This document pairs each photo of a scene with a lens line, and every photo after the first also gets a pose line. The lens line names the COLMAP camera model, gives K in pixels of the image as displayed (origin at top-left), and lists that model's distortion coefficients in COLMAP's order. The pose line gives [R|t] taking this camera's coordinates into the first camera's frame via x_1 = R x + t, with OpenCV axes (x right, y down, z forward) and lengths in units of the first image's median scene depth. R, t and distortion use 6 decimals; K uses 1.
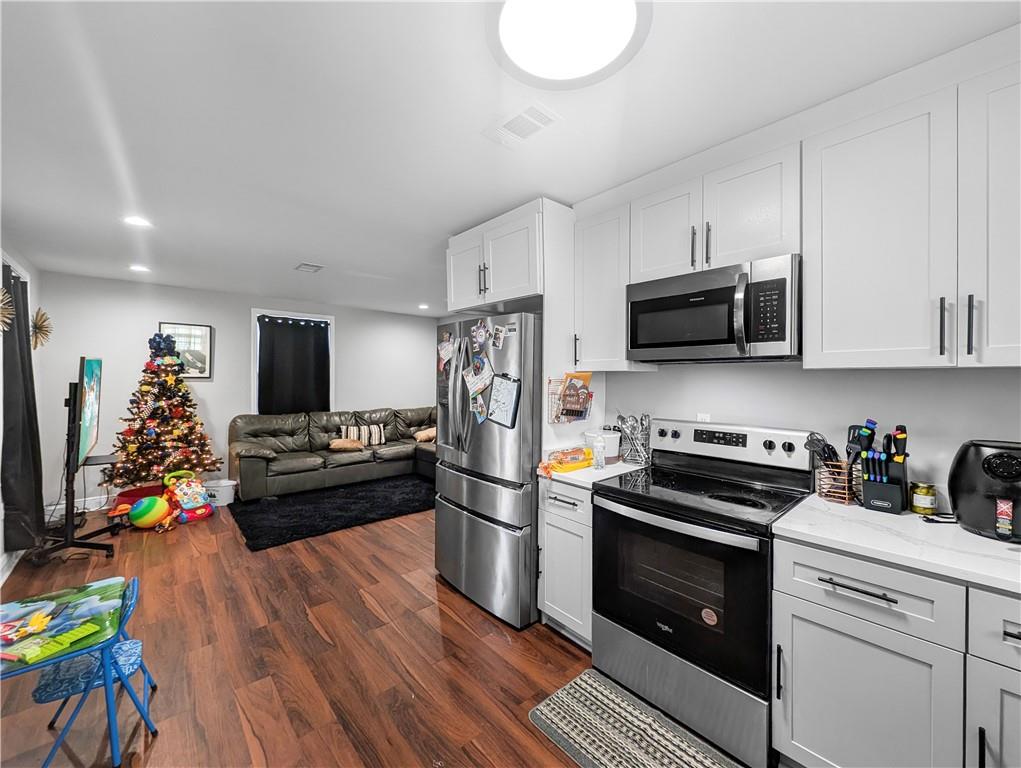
lens RADIAL K [[406.1, 0, 509.8], [0, 406.1, 376.8], [0, 0, 1]] dist [-0.000193, -0.000028]
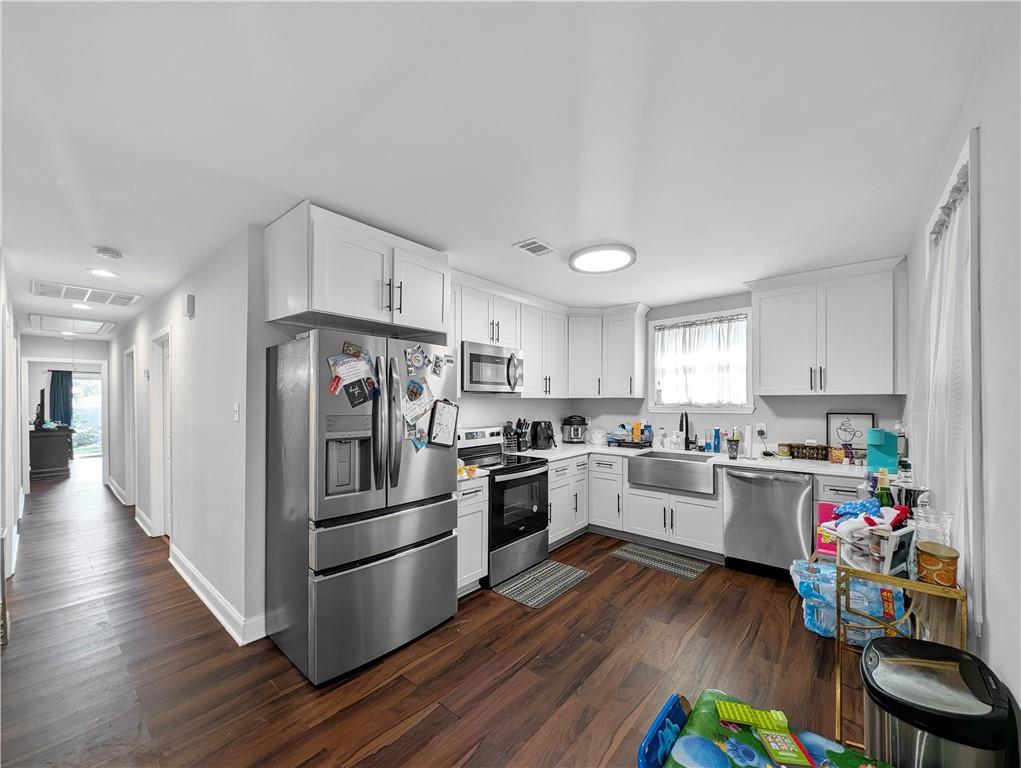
lens RADIAL K [[401.0, 0, 509.4], [0, 401.0, 397.1], [0, 0, 1]] dist [0.000379, 0.000013]
pose [[-0.144042, 0.007576, 0.989543, -1.074509], [0.001390, 0.999971, -0.007453, -0.004612], [-0.989571, 0.000302, -0.144048, 0.932930]]
